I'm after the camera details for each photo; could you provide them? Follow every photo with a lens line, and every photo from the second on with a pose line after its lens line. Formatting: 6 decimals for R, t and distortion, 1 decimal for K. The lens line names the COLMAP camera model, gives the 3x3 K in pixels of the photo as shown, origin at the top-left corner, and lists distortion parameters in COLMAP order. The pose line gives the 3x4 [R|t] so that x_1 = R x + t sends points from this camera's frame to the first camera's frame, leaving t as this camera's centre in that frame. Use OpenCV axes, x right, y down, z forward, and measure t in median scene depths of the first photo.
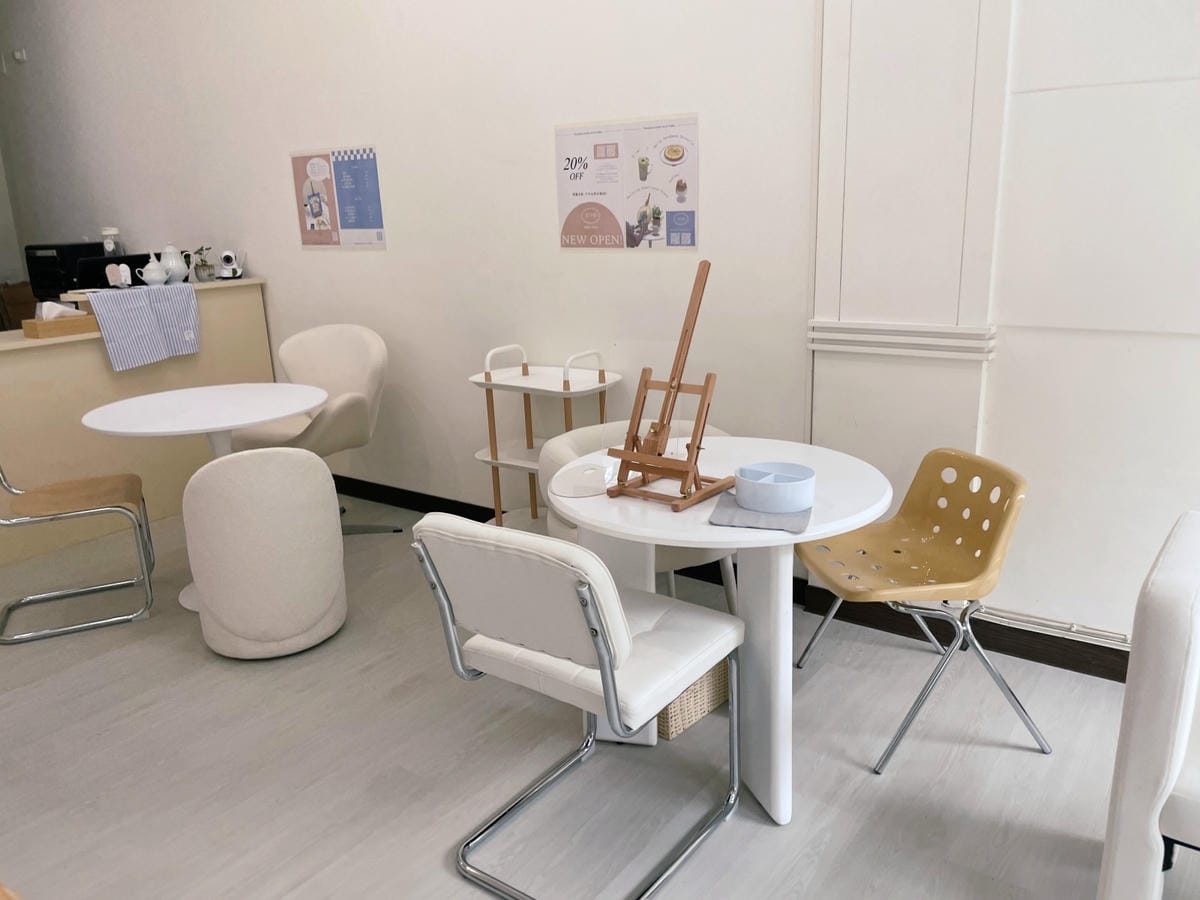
lens RADIAL K [[945.8, 0, 602.1], [0, 945.8, 434.7], [0, 0, 1]] dist [0.118963, -0.146916]
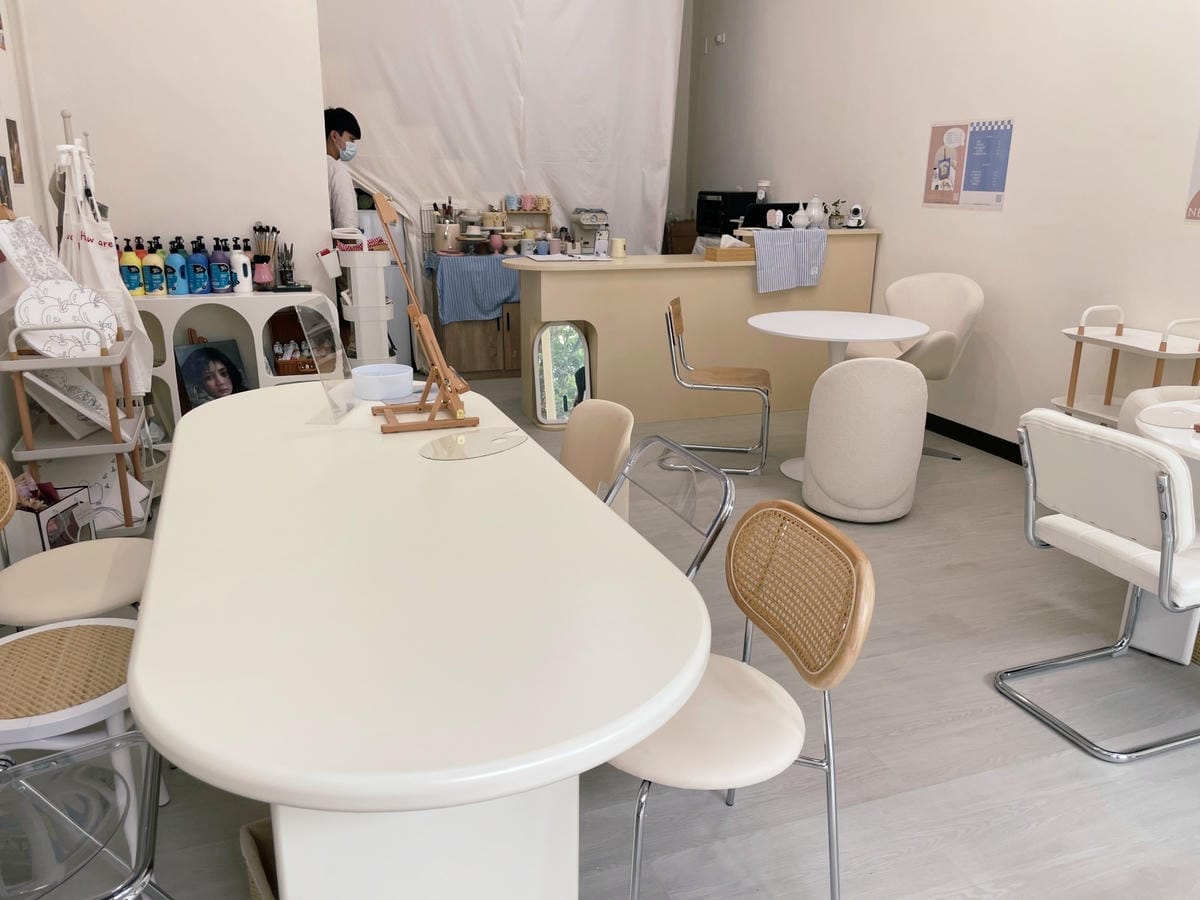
lens RADIAL K [[945.8, 0, 602.1], [0, 945.8, 434.7], [0, 0, 1]] dist [0.118963, -0.146916]
pose [[0.846611, 0.194070, -0.495567, -0.010259], [-0.175760, 0.980855, 0.083852, 0.052642], [0.502352, 0.016111, 0.864513, -0.215506]]
